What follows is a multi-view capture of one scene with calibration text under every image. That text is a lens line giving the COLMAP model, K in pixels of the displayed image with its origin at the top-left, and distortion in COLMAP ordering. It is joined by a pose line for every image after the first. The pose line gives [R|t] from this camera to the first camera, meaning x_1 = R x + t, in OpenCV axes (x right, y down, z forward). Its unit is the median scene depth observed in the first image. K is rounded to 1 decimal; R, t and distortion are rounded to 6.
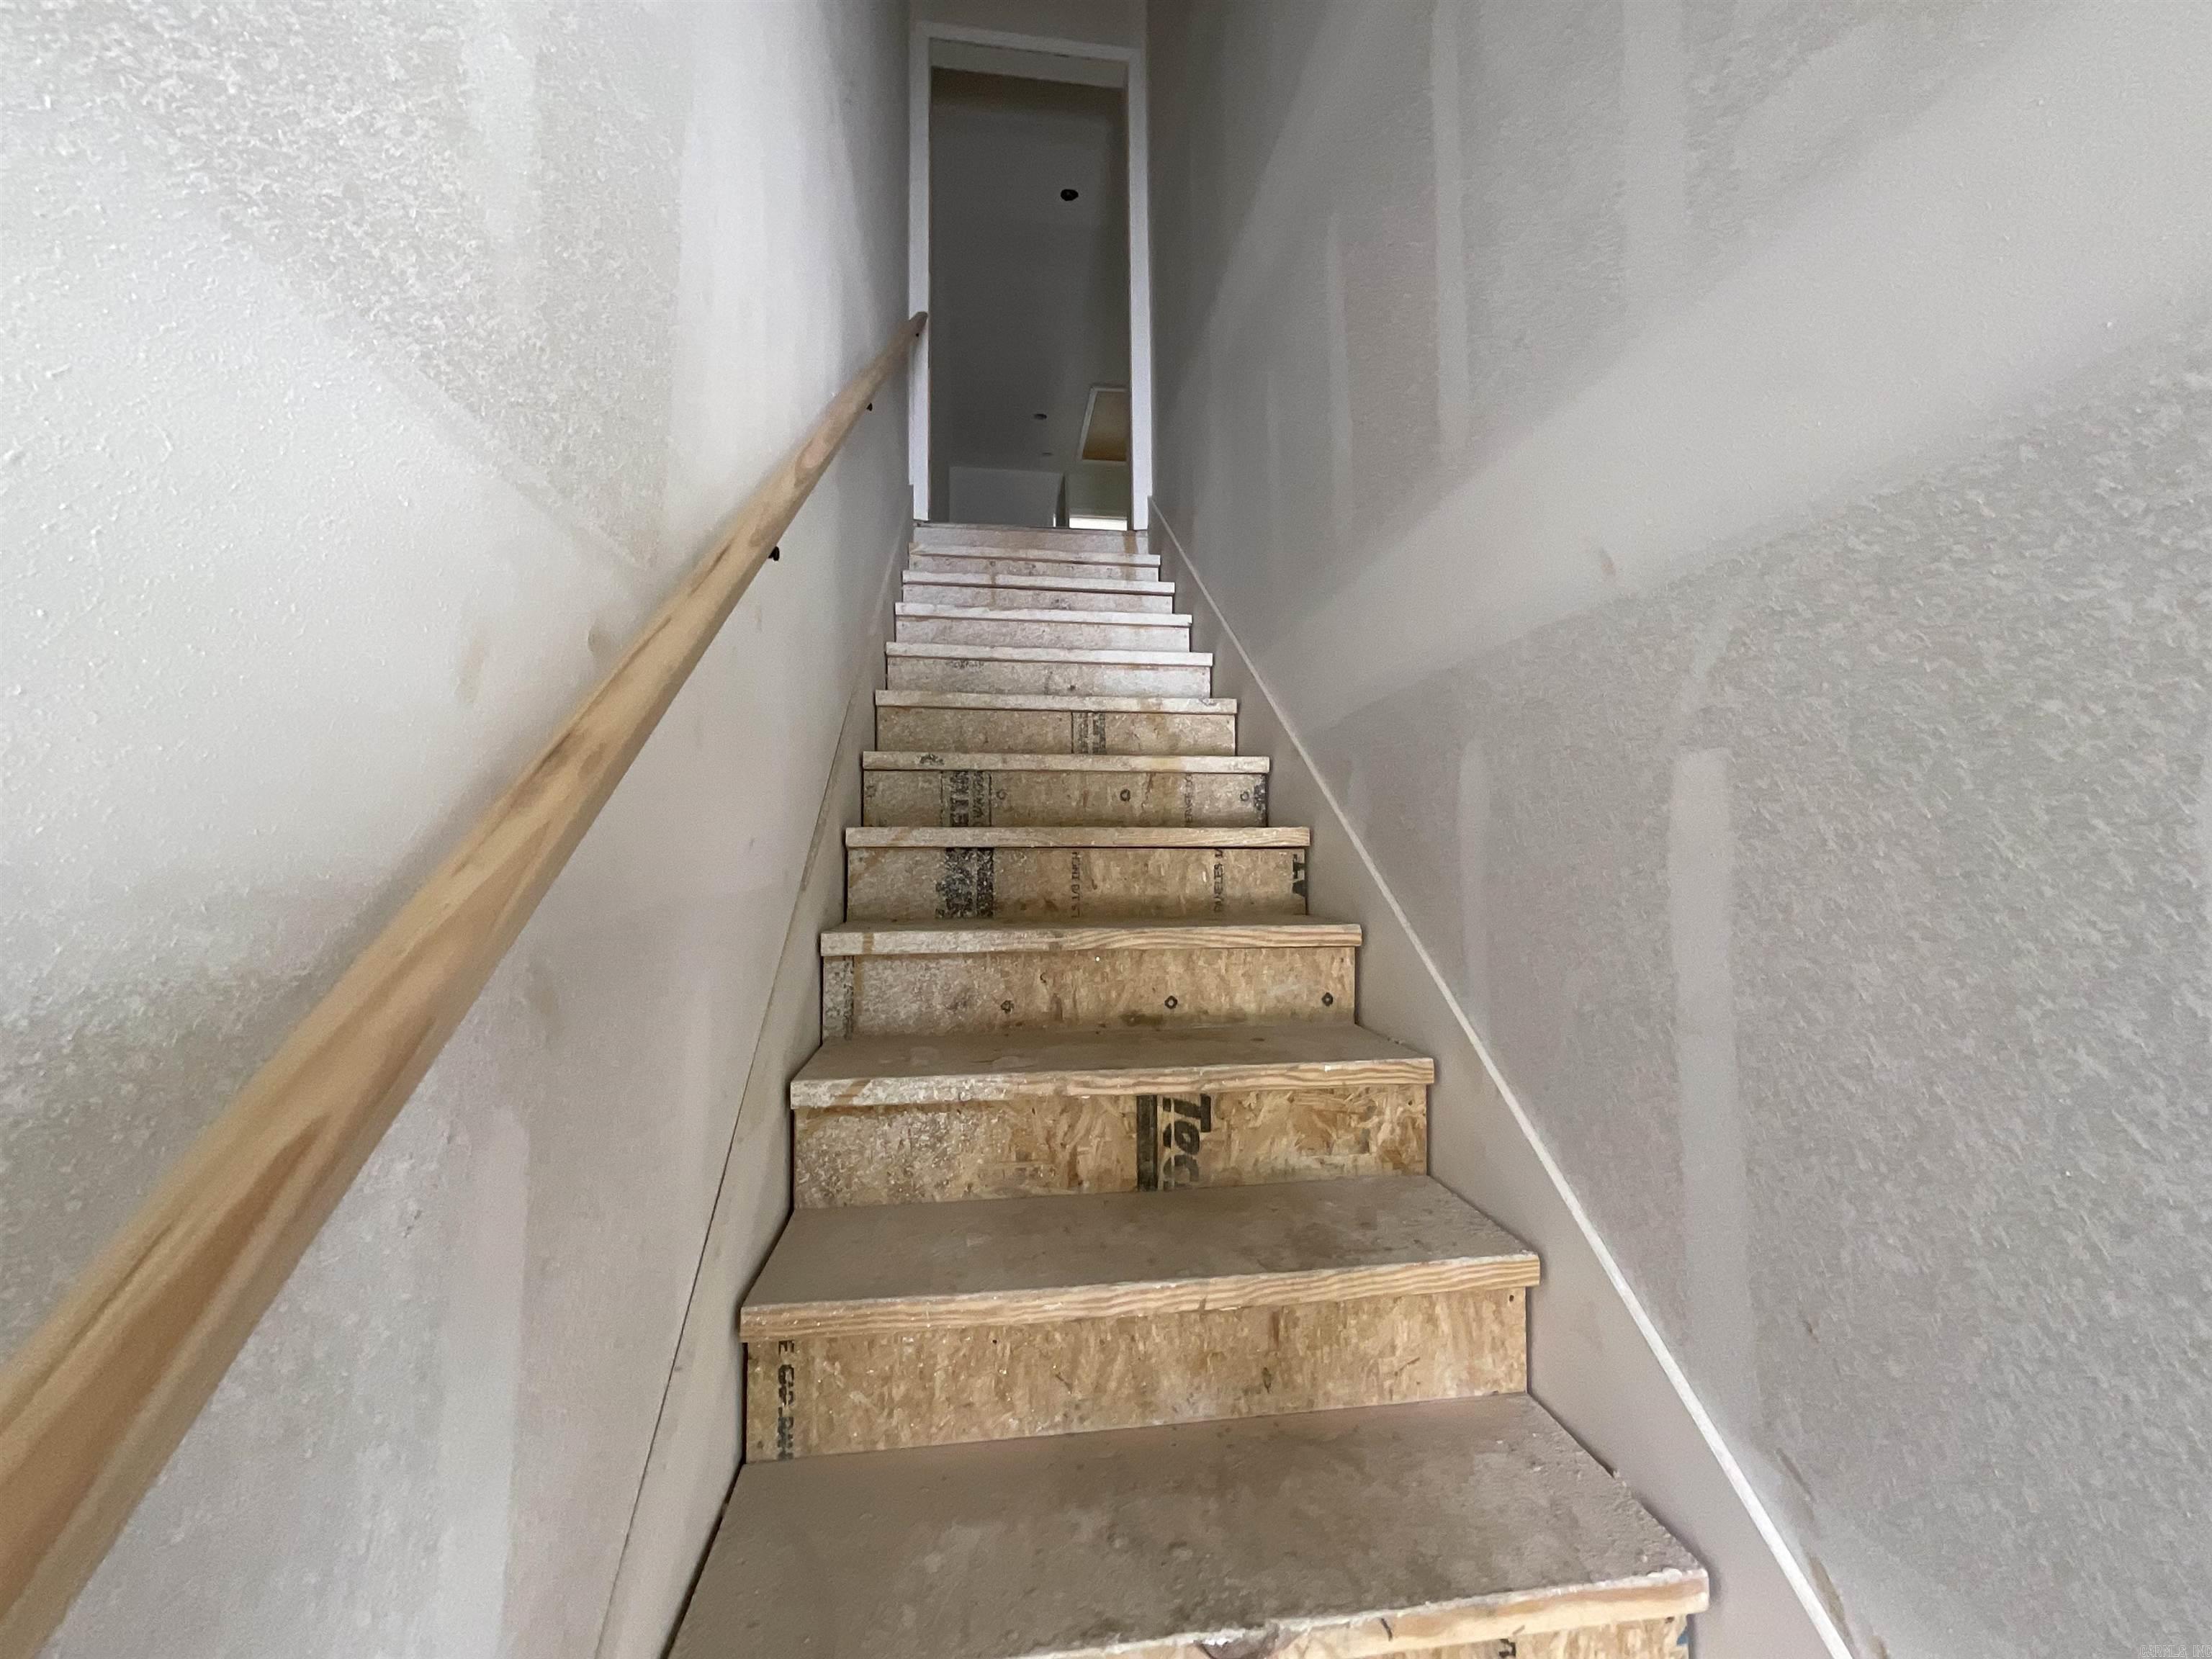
lens RADIAL K [[893.7, 0, 1111.4], [0, 893.7, 834.1], [0, 0, 1]] dist [0.006308, 0.000032]
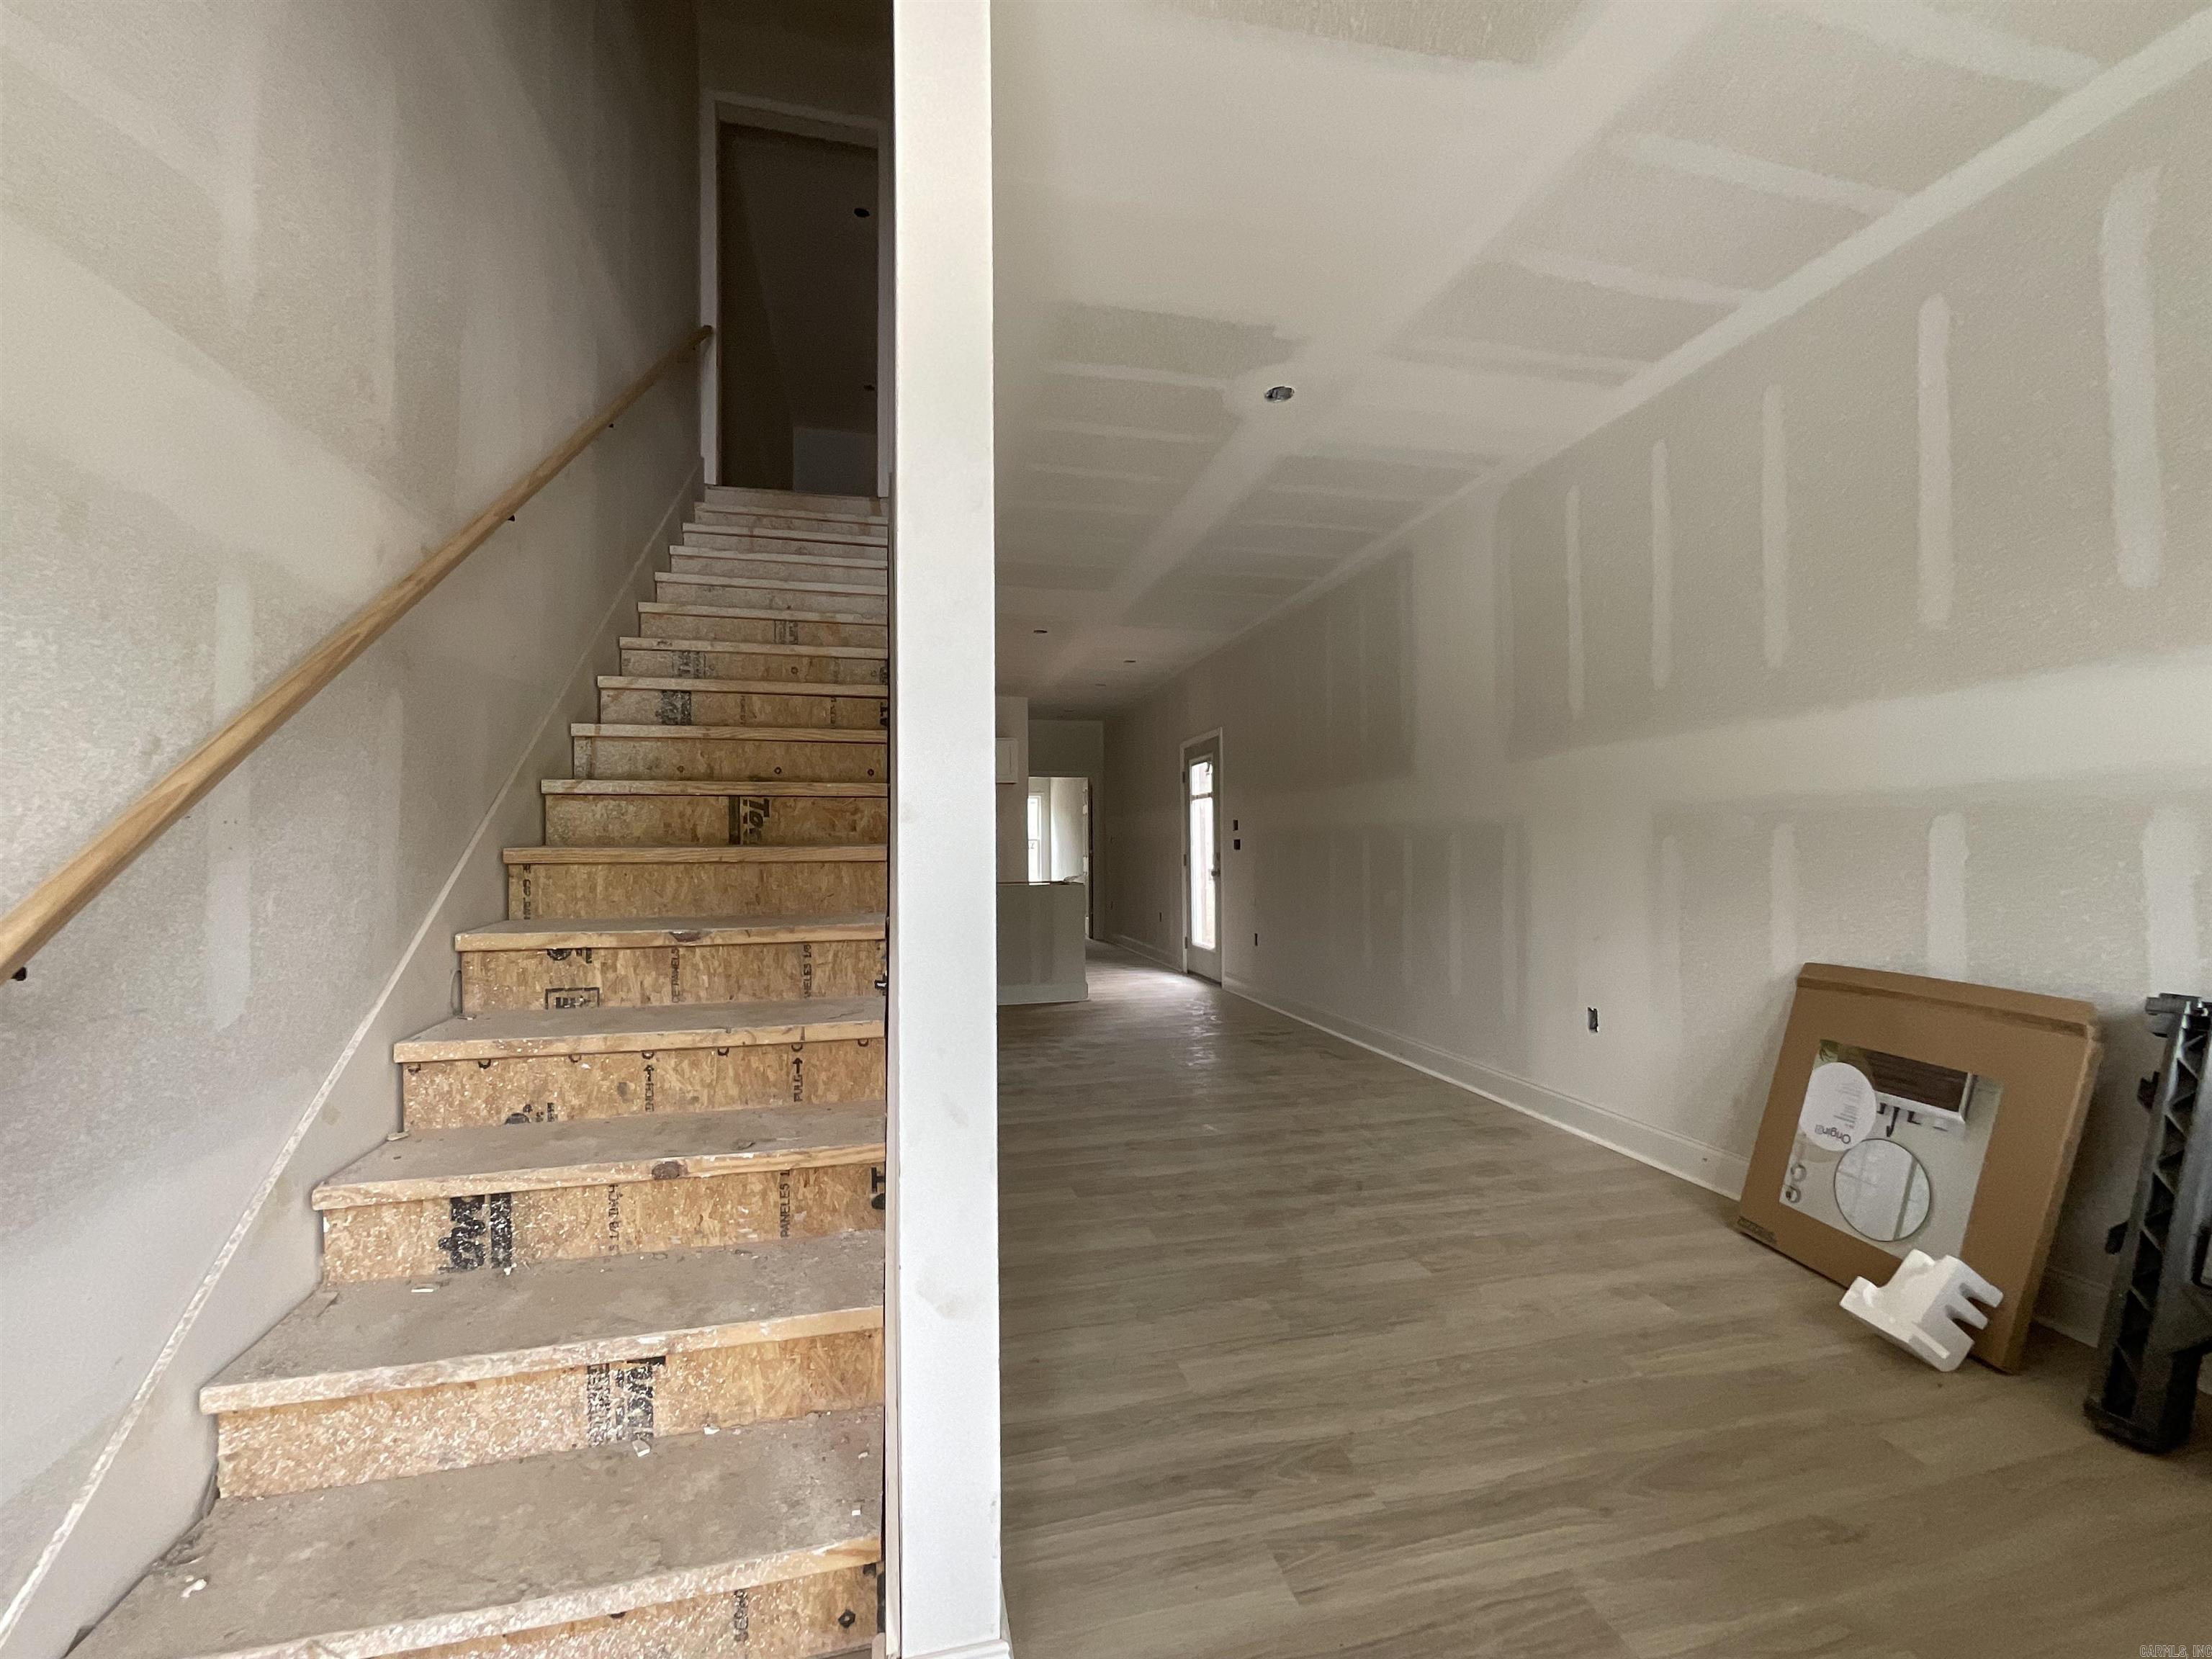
lens RADIAL K [[893.7, 0, 1097.0], [0, 893.7, 827.3], [0, 0, 1]] dist [0.006308, 0.000032]
pose [[0.996805, 0.004910, 0.079723, 0.518759], [-0.008051, 0.999202, 0.039123, 0.206854], [-0.079468, -0.039640, 0.996049, -0.794764]]
